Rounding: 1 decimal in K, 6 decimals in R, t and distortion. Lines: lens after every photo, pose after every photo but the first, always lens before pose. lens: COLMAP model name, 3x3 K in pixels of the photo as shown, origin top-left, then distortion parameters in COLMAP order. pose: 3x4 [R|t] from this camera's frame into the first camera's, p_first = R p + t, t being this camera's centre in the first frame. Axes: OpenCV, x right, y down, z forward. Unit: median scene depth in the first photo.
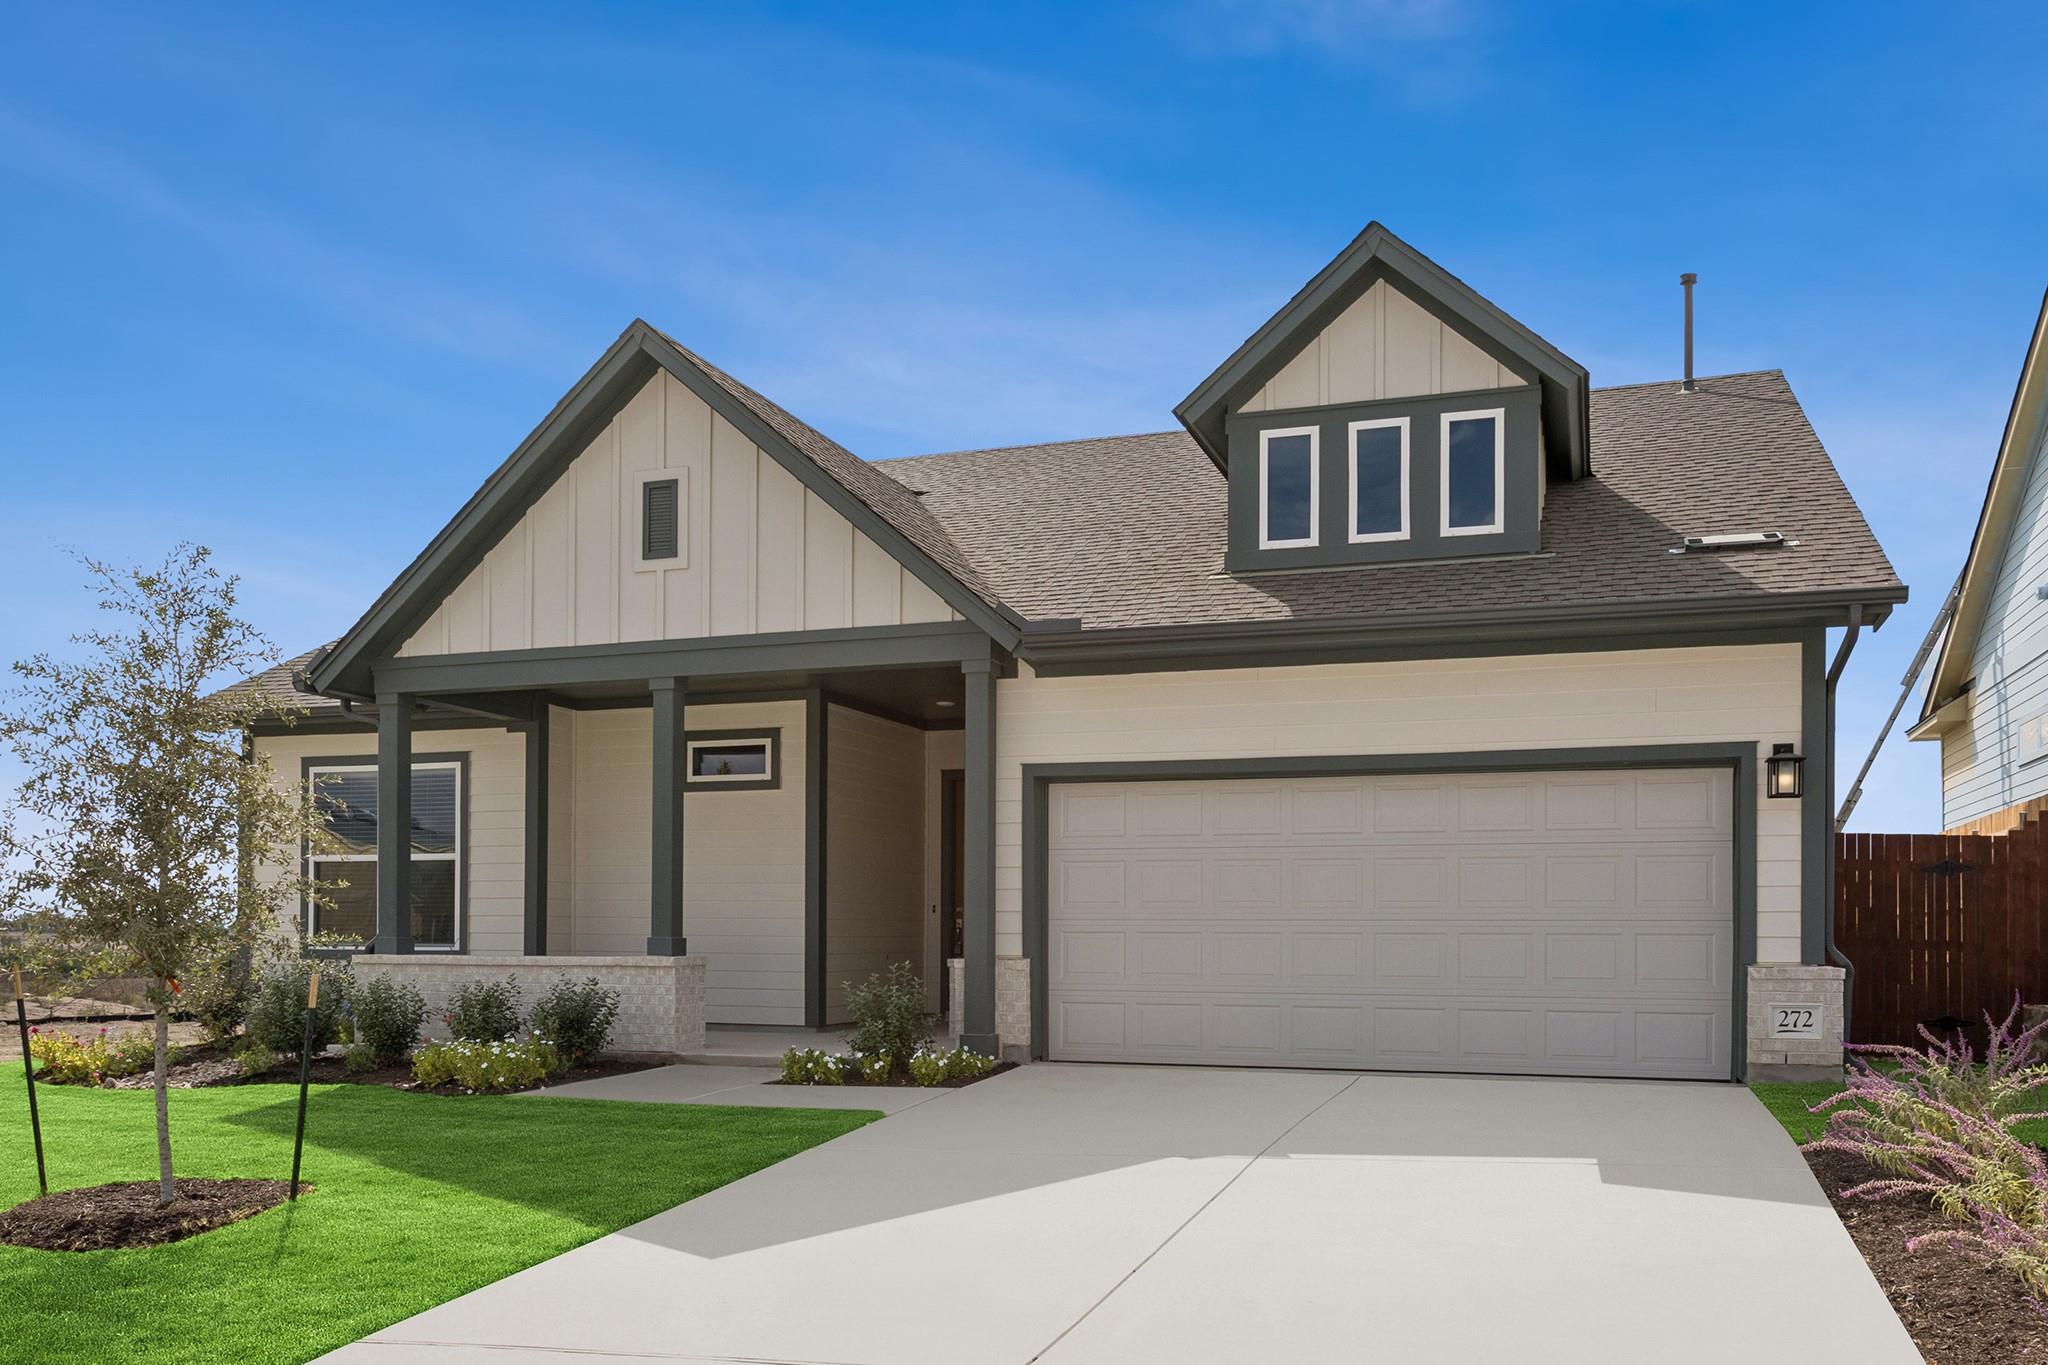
lens RADIAL K [[1287.2, 0, 1023.9], [0, 1287.2, 678.7], [0, 0, 1]] dist [-0.000595, -0.000078]
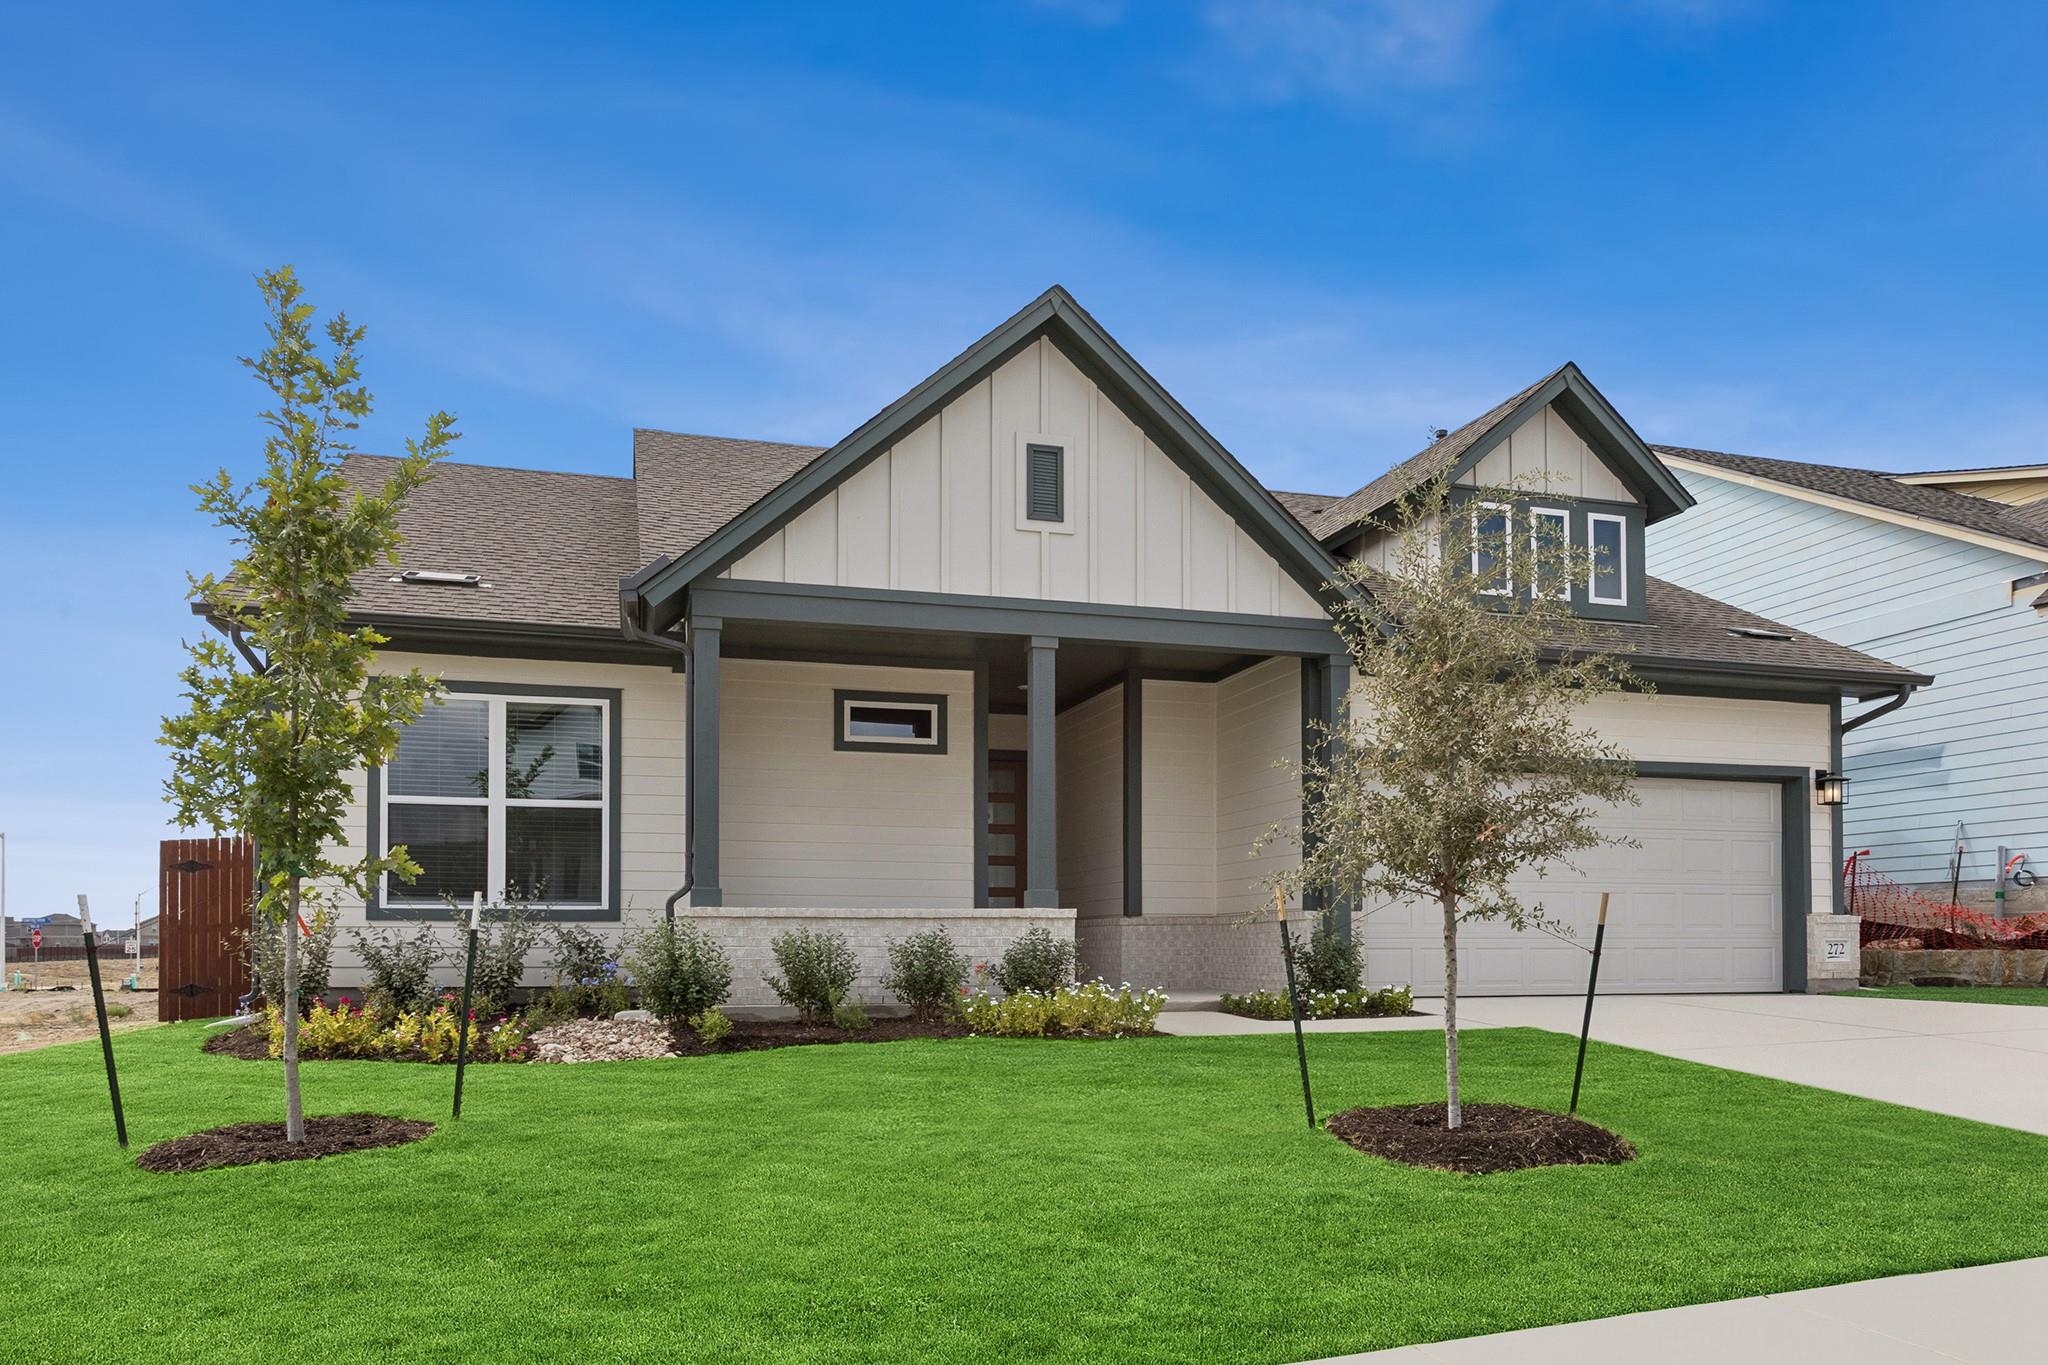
lens RADIAL K [[1155.1, 0, 1021.8], [0, 1155.1, 687.2], [0, 0, 1]] dist [-0.004208, -0.000362]
pose [[0.874629, 0.098515, 0.474678, -0.723571], [-0.095013, 0.994980, -0.031432, 0.068982], [-0.475392, -0.017610, 0.879598, 0.201173]]
